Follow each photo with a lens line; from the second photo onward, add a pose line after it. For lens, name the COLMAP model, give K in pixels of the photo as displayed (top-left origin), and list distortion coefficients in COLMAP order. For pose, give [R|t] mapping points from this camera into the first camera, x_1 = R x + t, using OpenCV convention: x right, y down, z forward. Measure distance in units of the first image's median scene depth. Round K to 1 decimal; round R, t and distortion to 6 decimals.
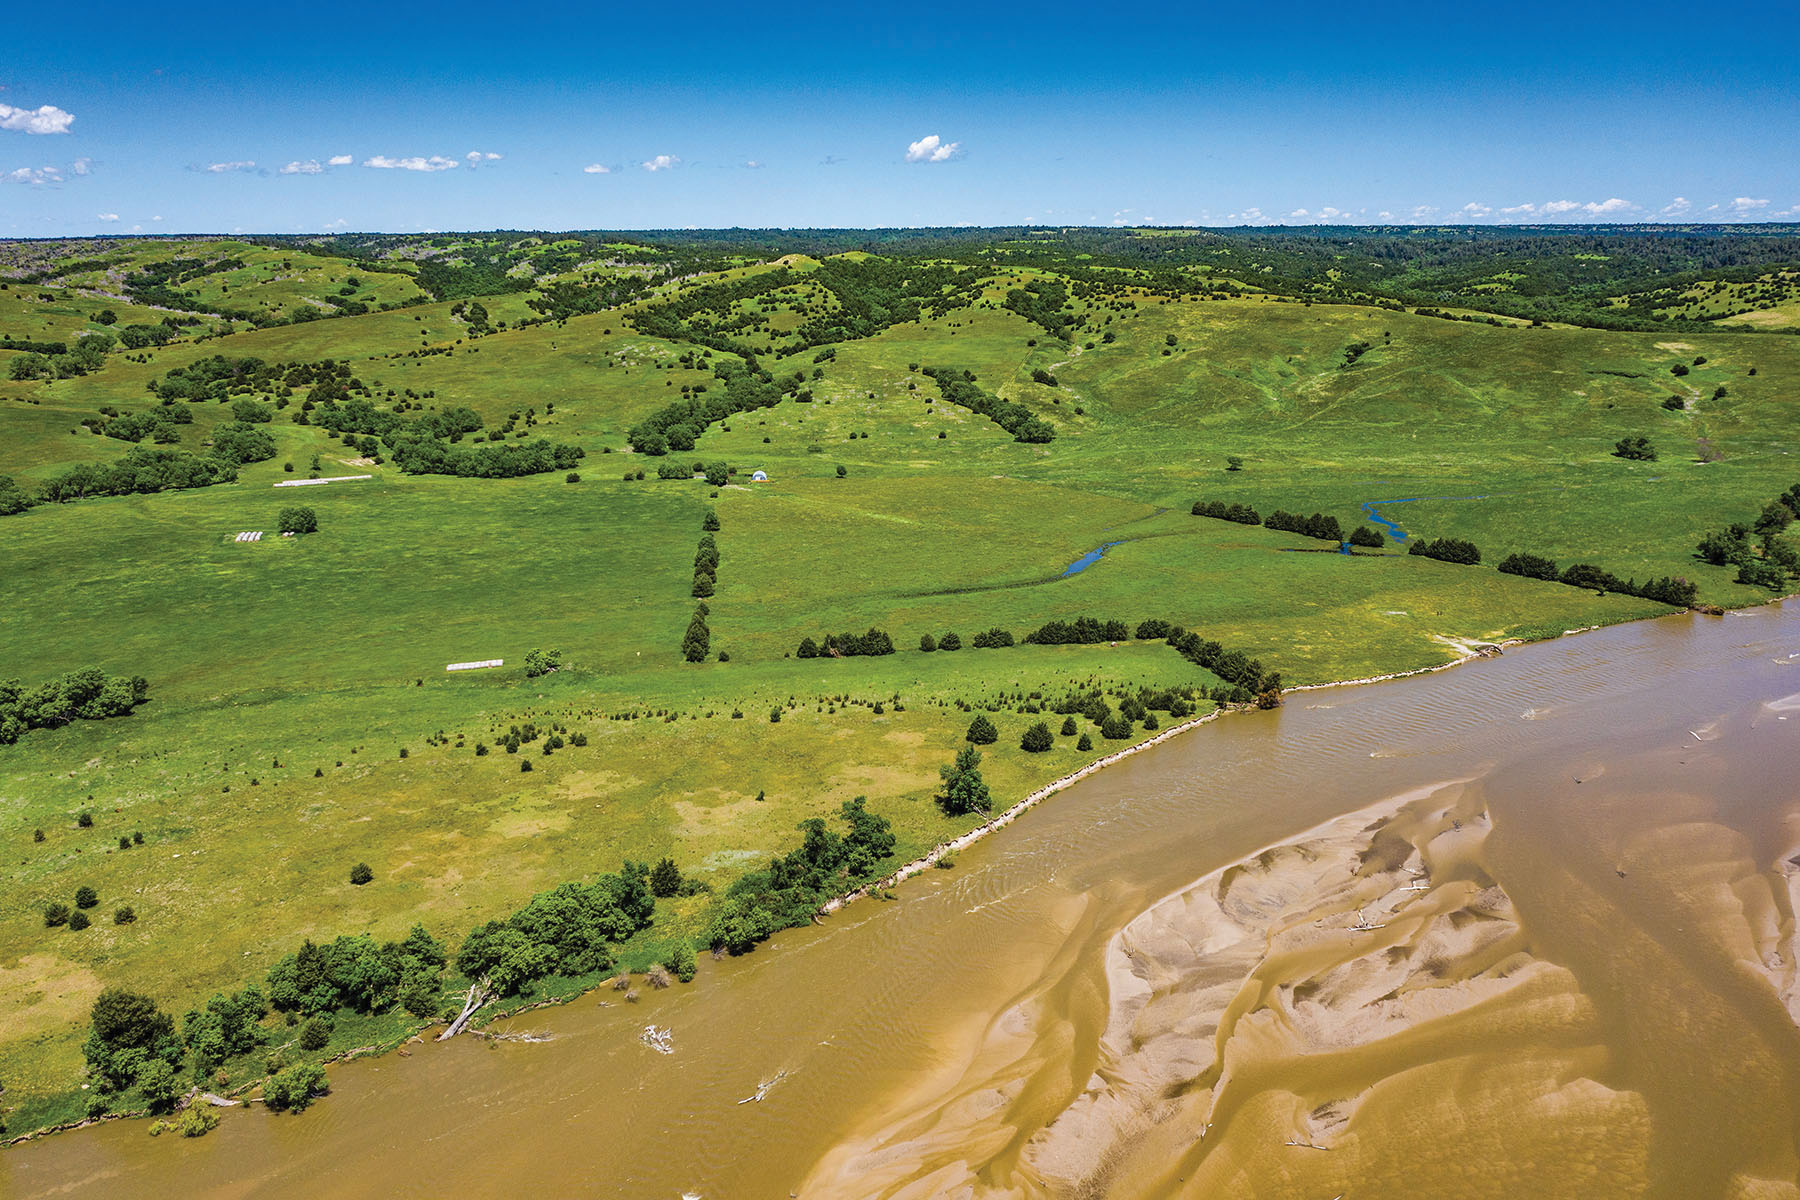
lens RADIAL K [[1422.6, 0, 893.8], [0, 1422.6, 600.6], [0, 0, 1]] dist [-0.020250, 0.012704]
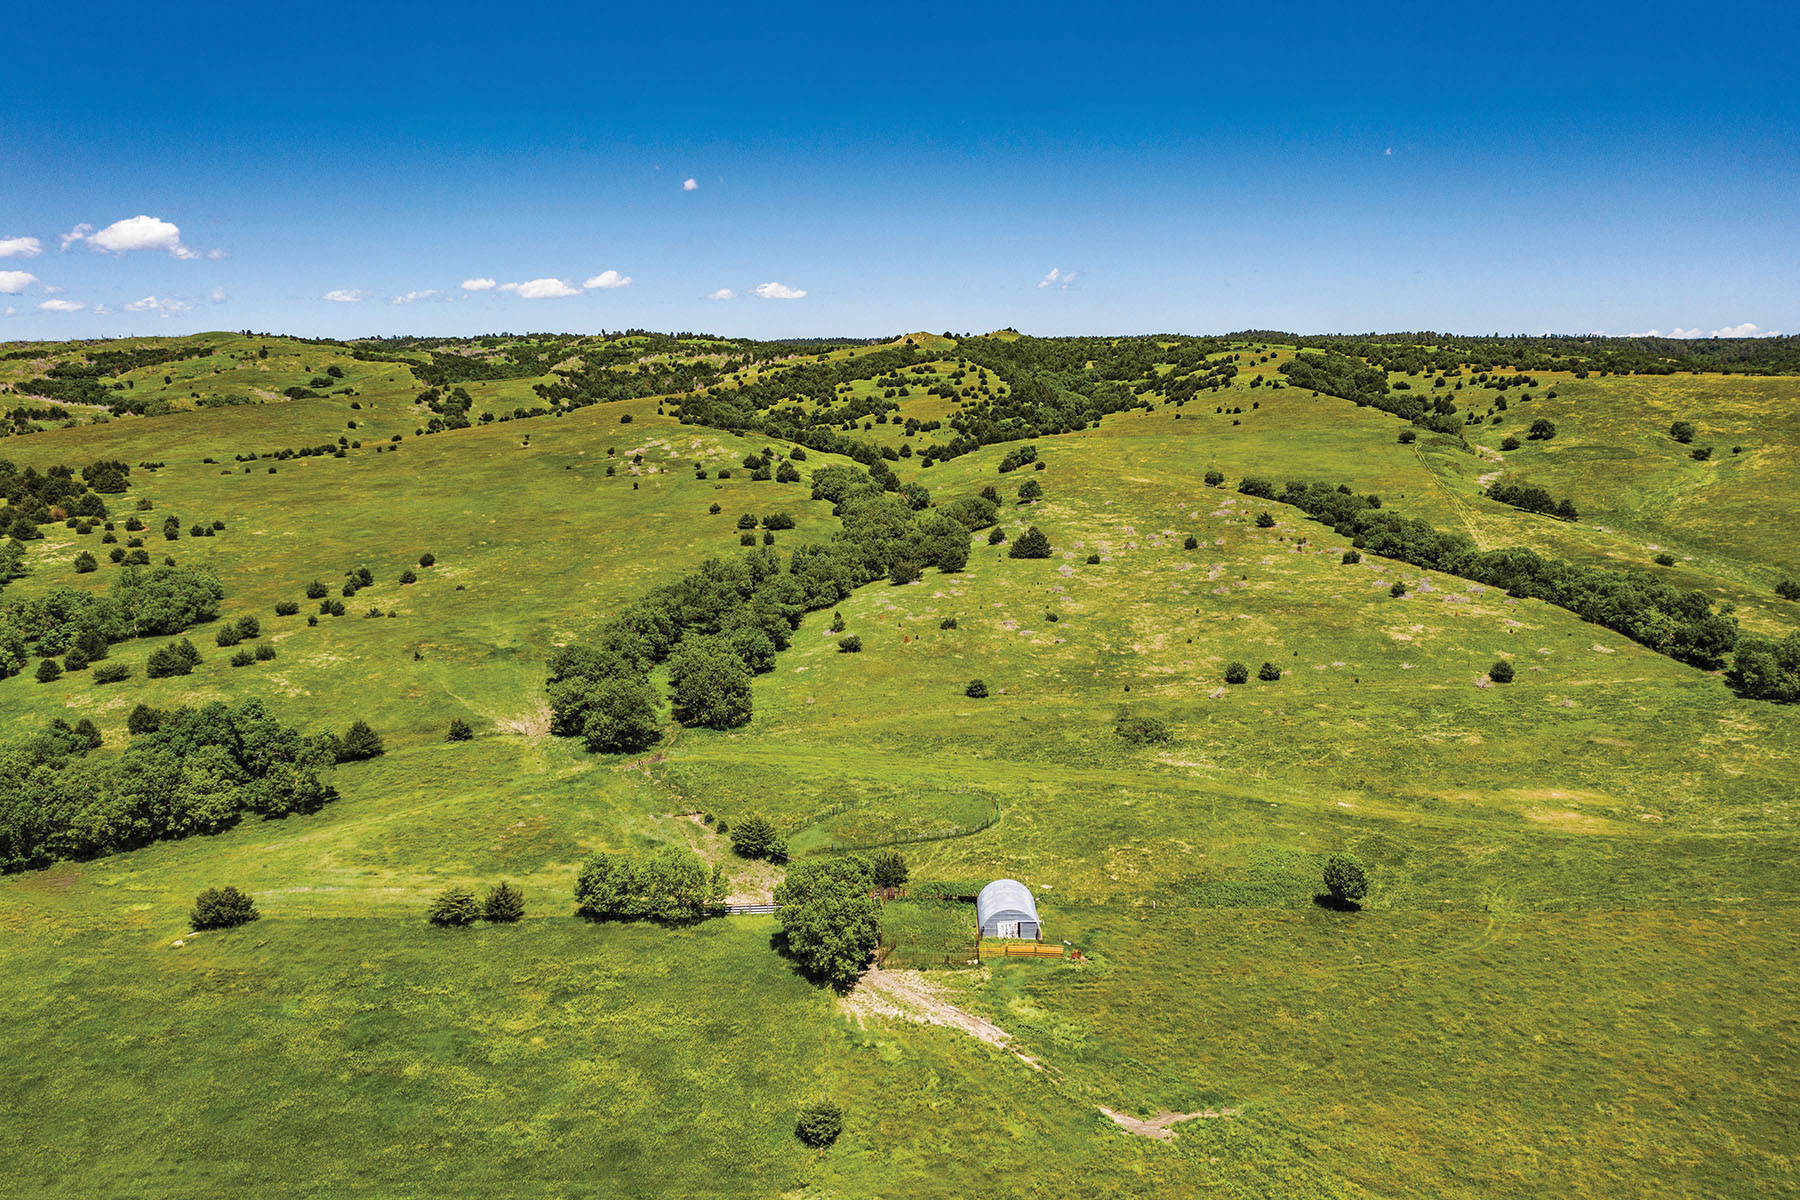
lens RADIAL K [[1422.6, 0, 896.2], [0, 1422.6, 597.5], [0, 0, 1]] dist [-0.020250, 0.012704]
pose [[0.998195, 0.010112, -0.059200, -0.073173], [-0.015325, 0.995977, -0.088285, -0.086534], [0.058069, 0.089033, 0.994334, 0.559537]]
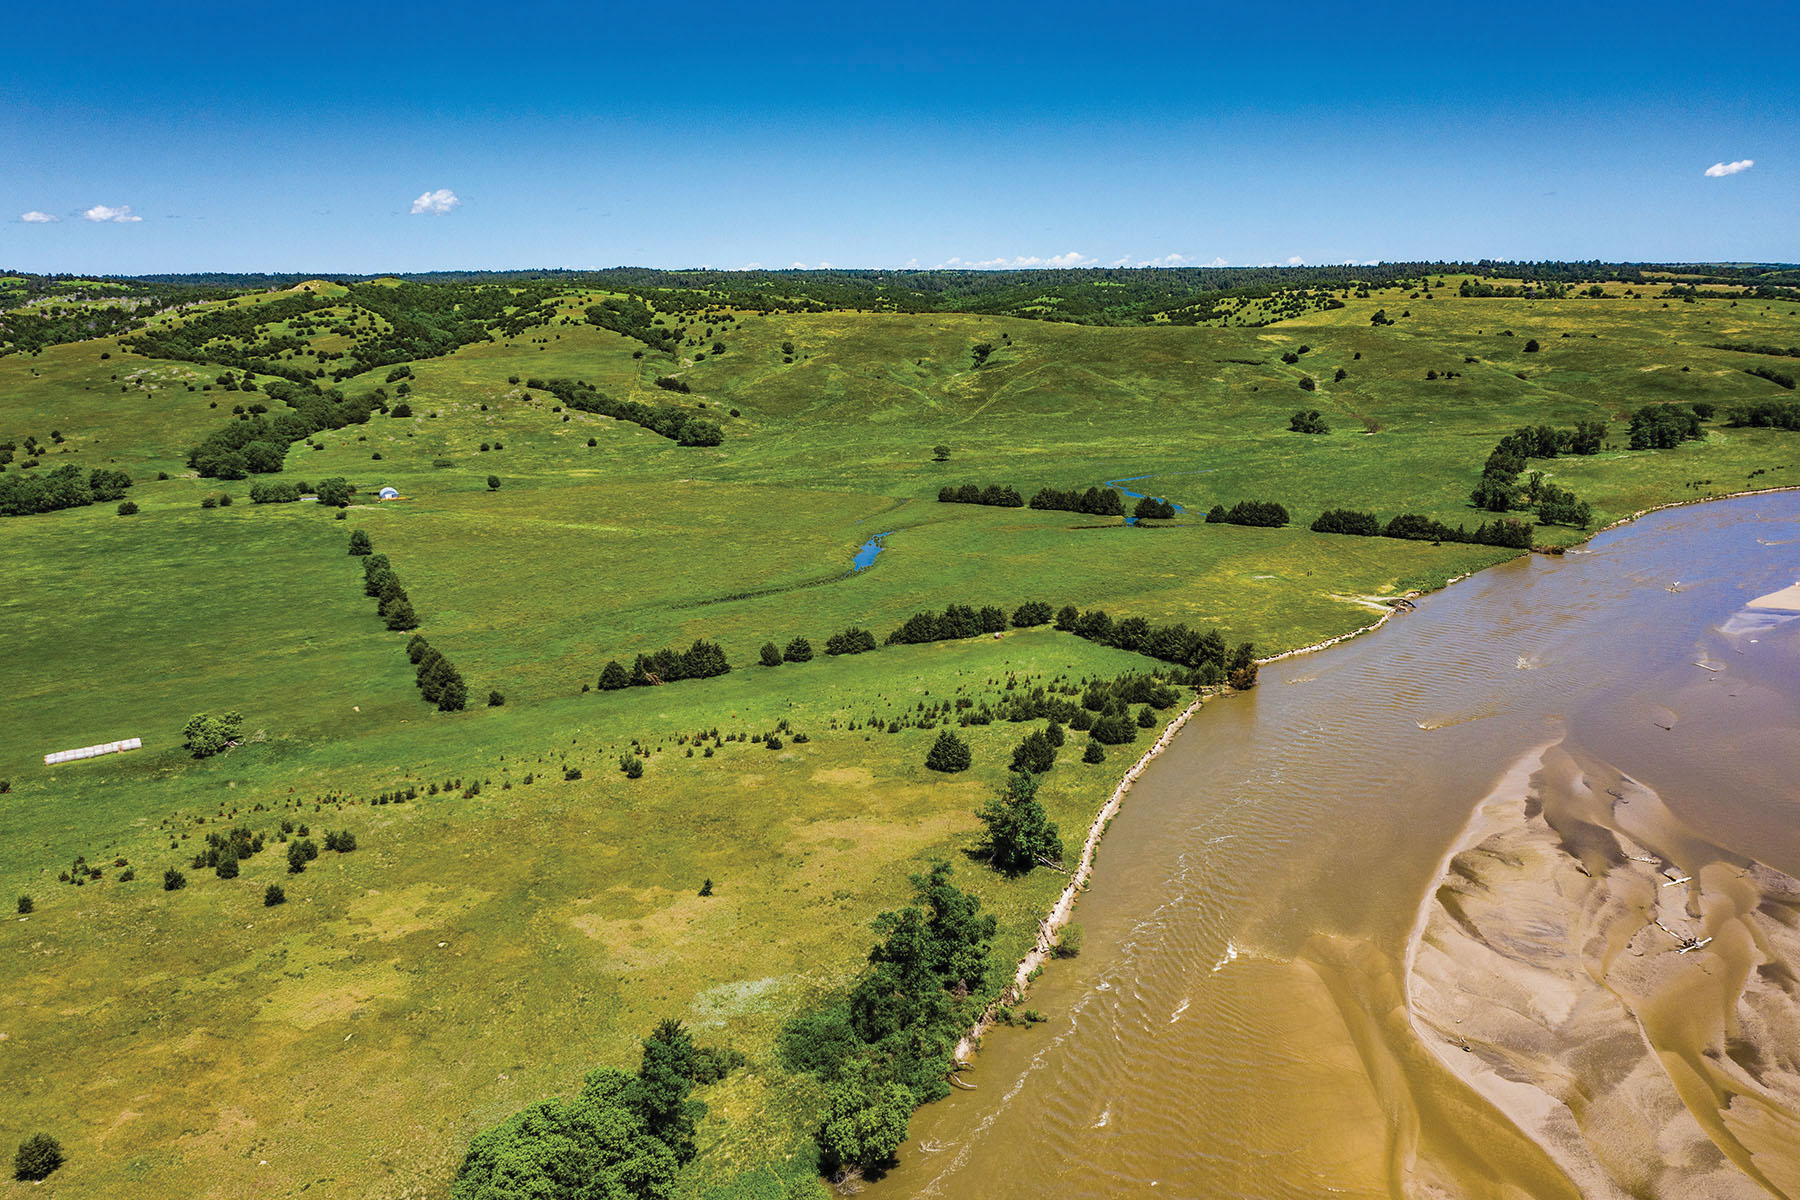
lens RADIAL K [[1422.6, 0, 899.3], [0, 1422.6, 602.8], [0, 0, 1]] dist [-0.020250, 0.012704]
pose [[0.940411, -0.077896, 0.330996, -0.068754], [0.089685, 0.995760, -0.020469, 0.010608], [-0.327998, 0.048934, 0.943410, 0.121968]]
